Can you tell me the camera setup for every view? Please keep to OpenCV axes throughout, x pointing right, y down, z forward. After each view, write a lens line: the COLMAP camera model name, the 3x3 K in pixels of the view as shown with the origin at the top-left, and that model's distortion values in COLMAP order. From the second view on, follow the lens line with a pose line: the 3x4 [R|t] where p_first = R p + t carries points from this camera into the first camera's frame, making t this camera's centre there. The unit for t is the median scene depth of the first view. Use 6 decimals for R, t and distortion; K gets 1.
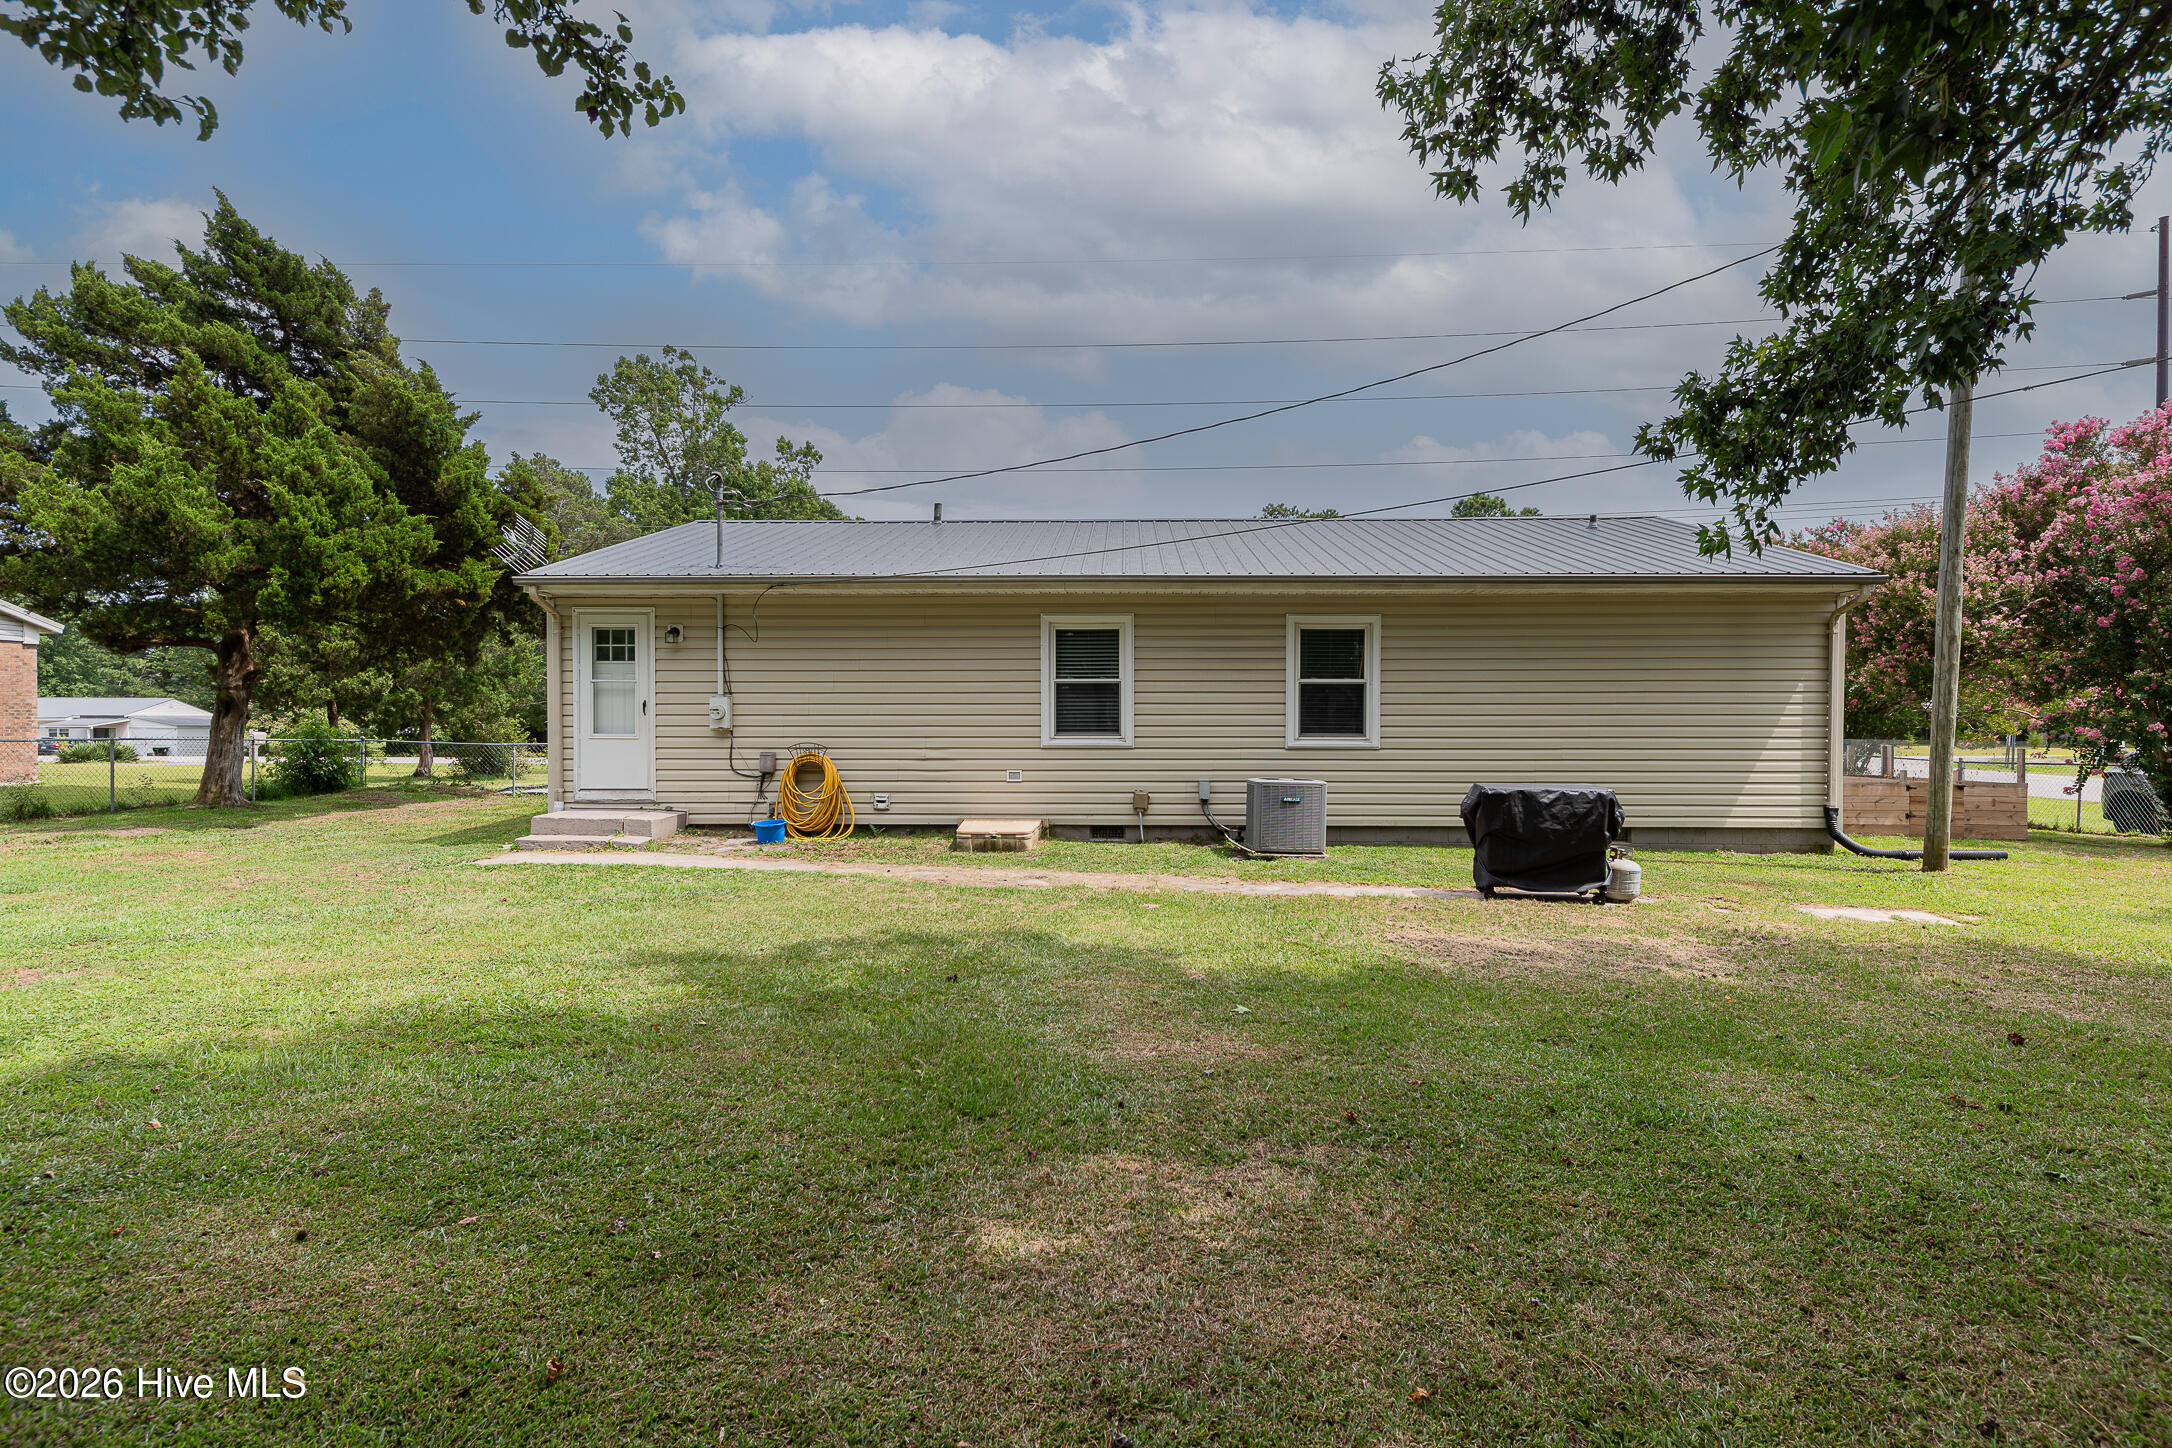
lens RADIAL K [[1028.8, 0, 1104.6], [0, 1028.8, 729.4], [0, 0, 1]] dist [0.009466, 0.000362]
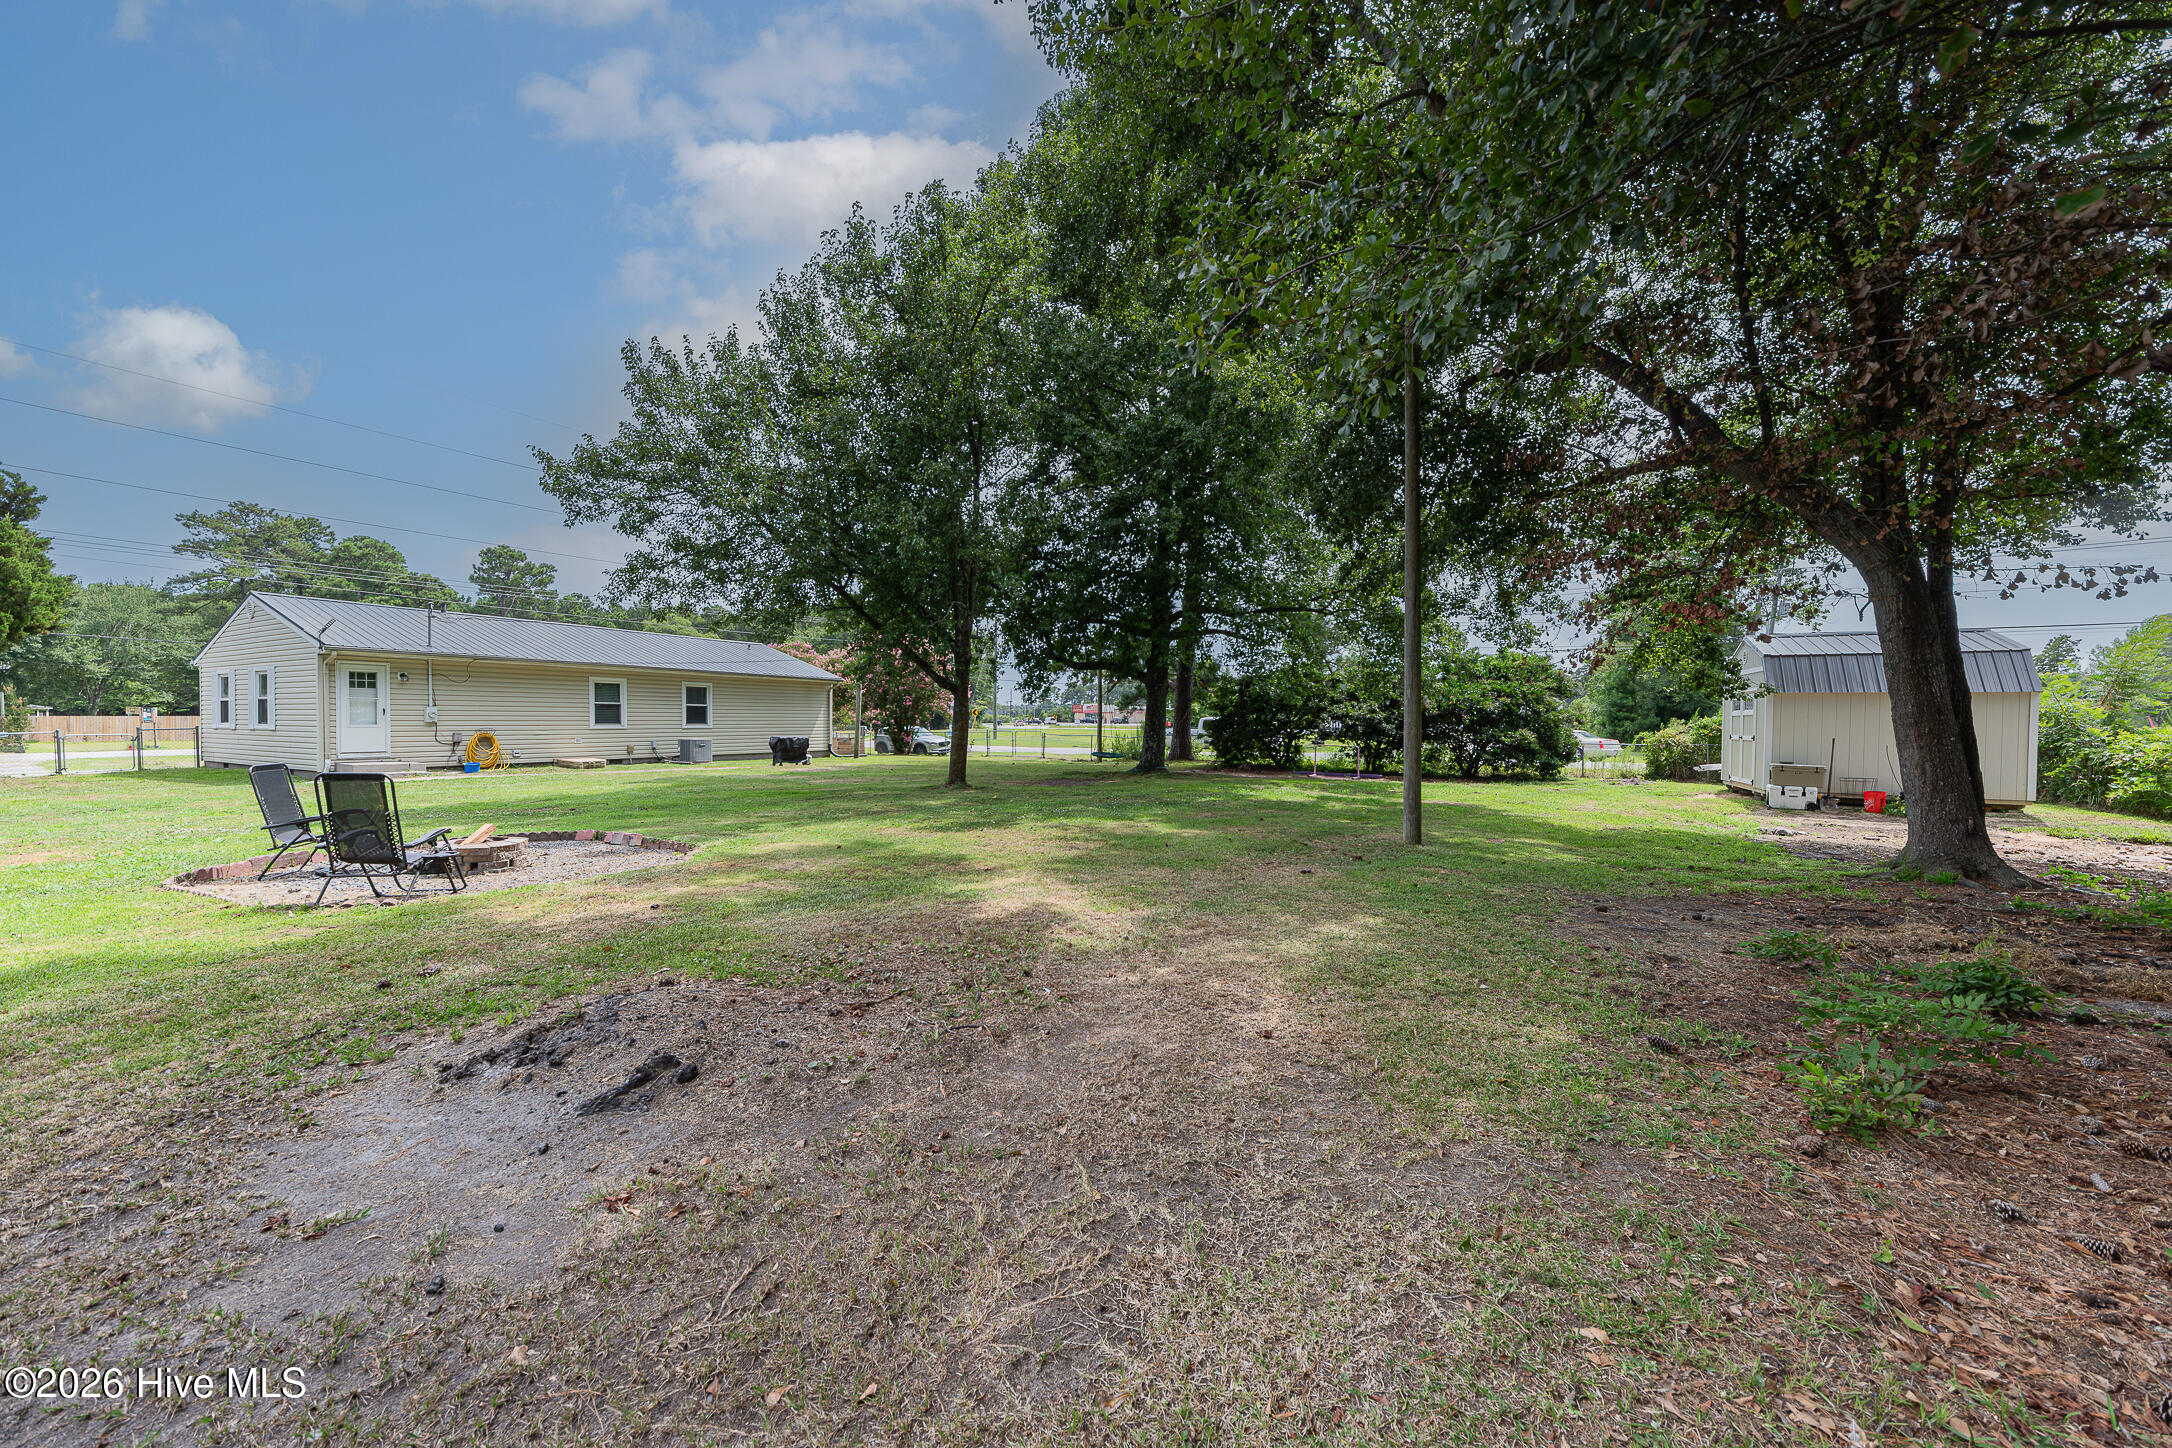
lens RADIAL K [[770.8, 0, 1095.5], [0, 770.8, 727.6], [0, 0, 1]] dist [0.000850, -0.000093]
pose [[0.460824, -0.007948, 0.887456, -1.160811], [0.002404, 0.999967, 0.007707, 0.001714], [-0.887488, -0.001418, 0.460828, -0.964059]]
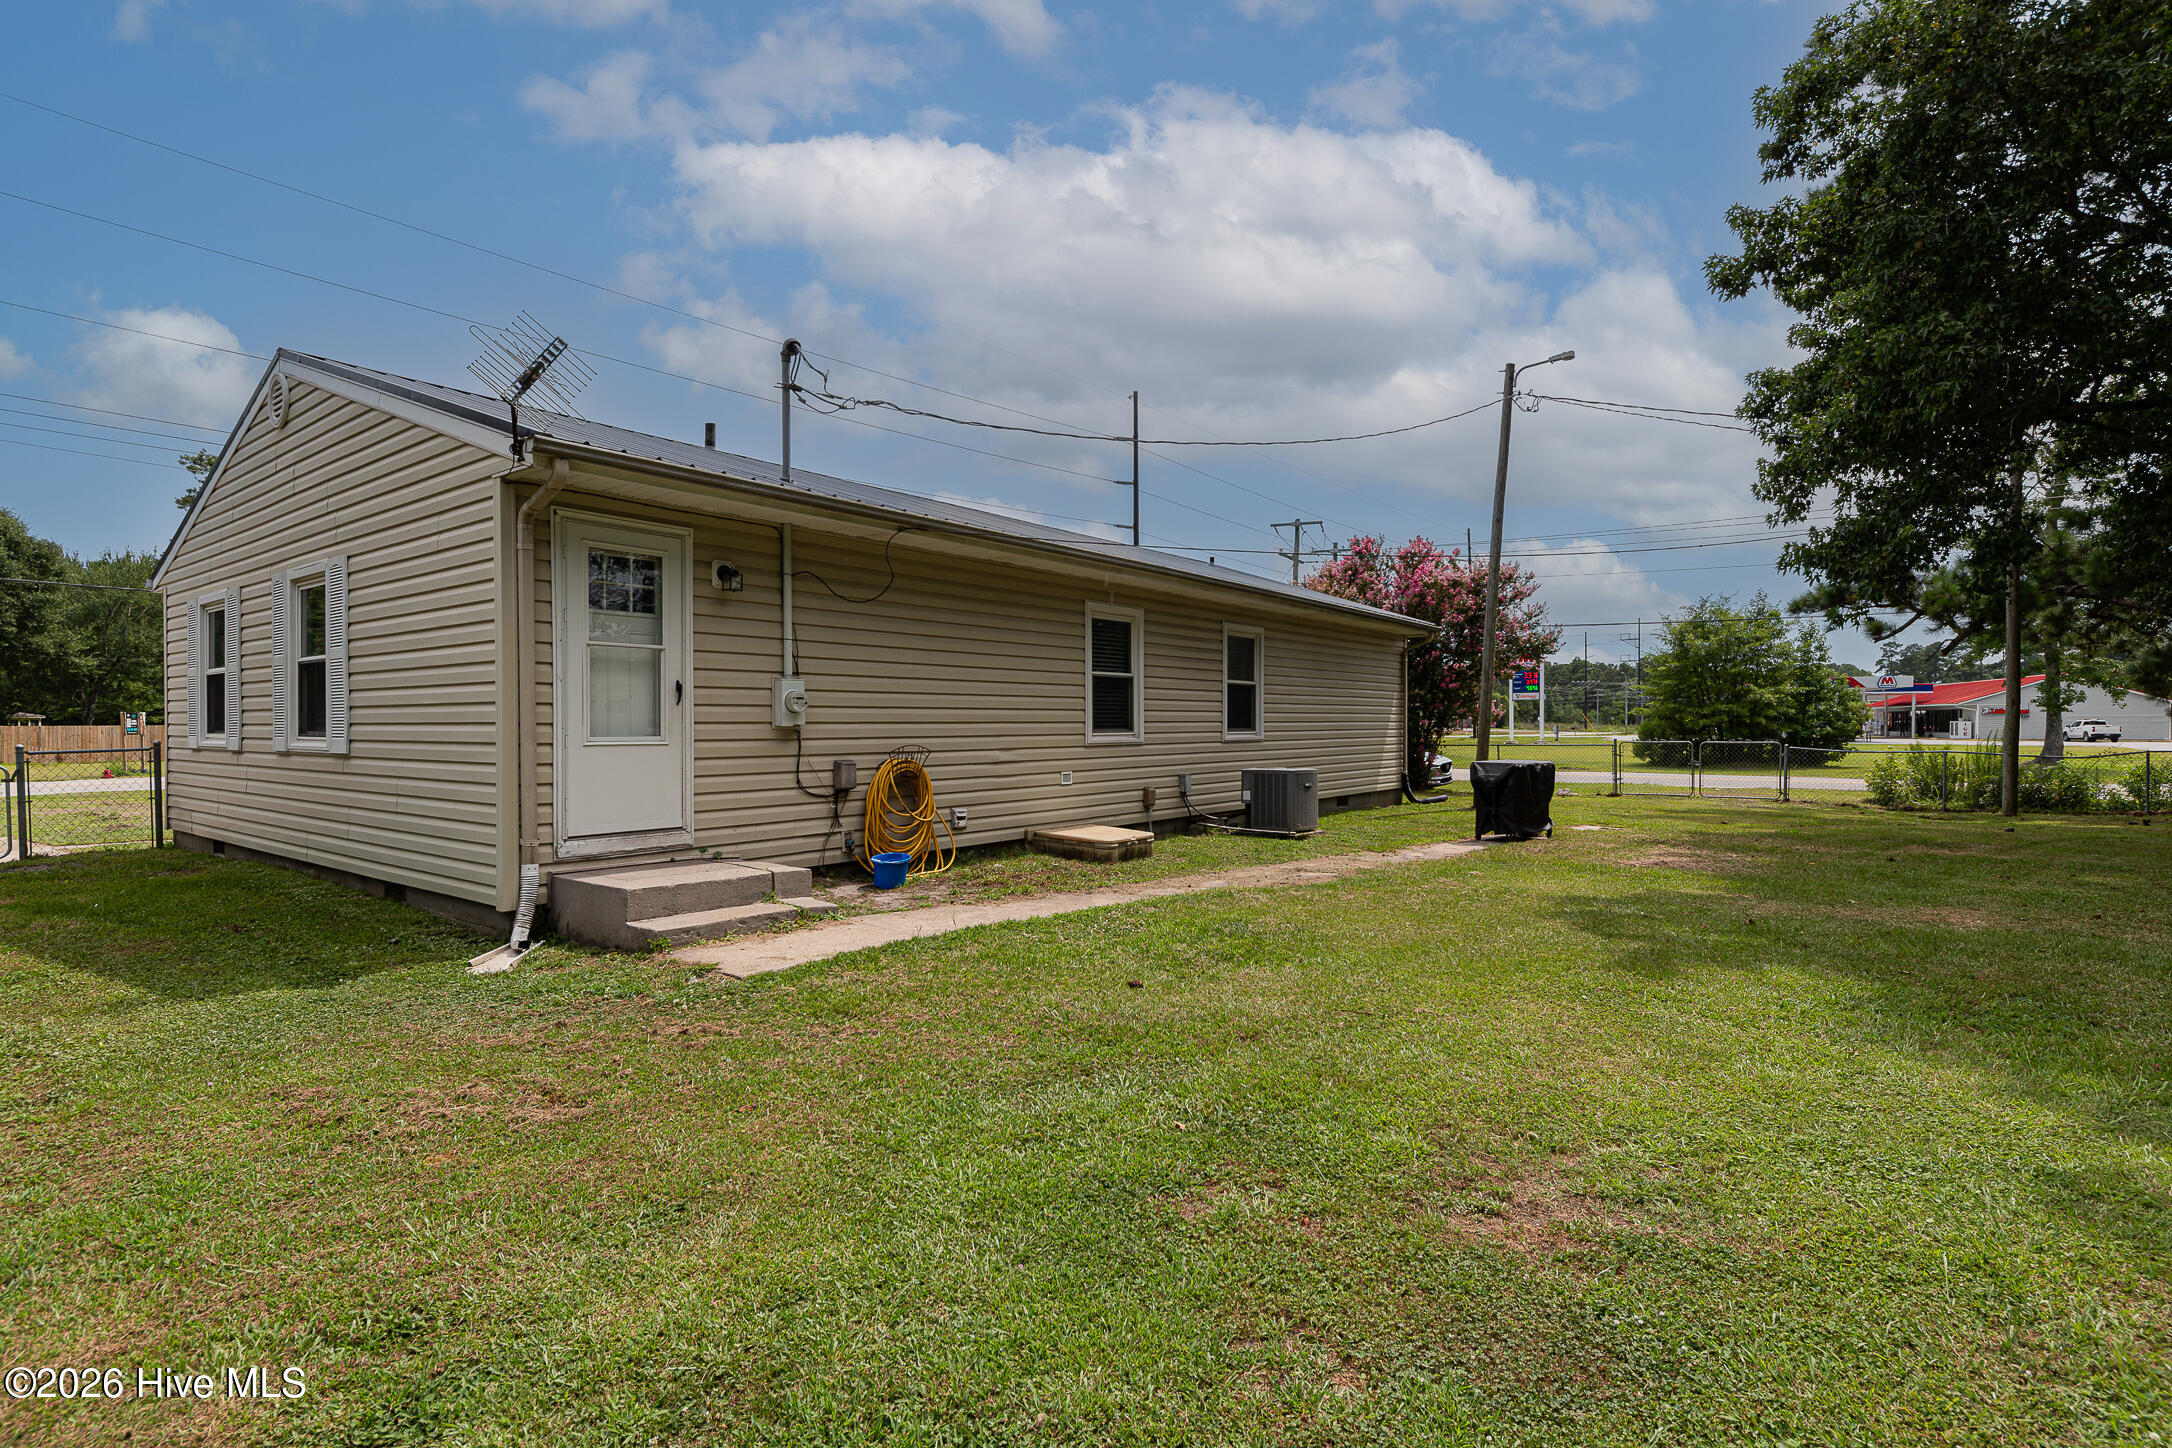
lens RADIAL K [[1028.8, 0, 1093.4], [0, 1028.8, 722.5], [0, 0, 1]] dist [0.009466, 0.000362]
pose [[0.592615, -0.001858, 0.805484, -0.791491], [0.009256, 0.999947, -0.004503, 0.001245], [-0.805433, 0.010124, 0.592601, 0.450528]]
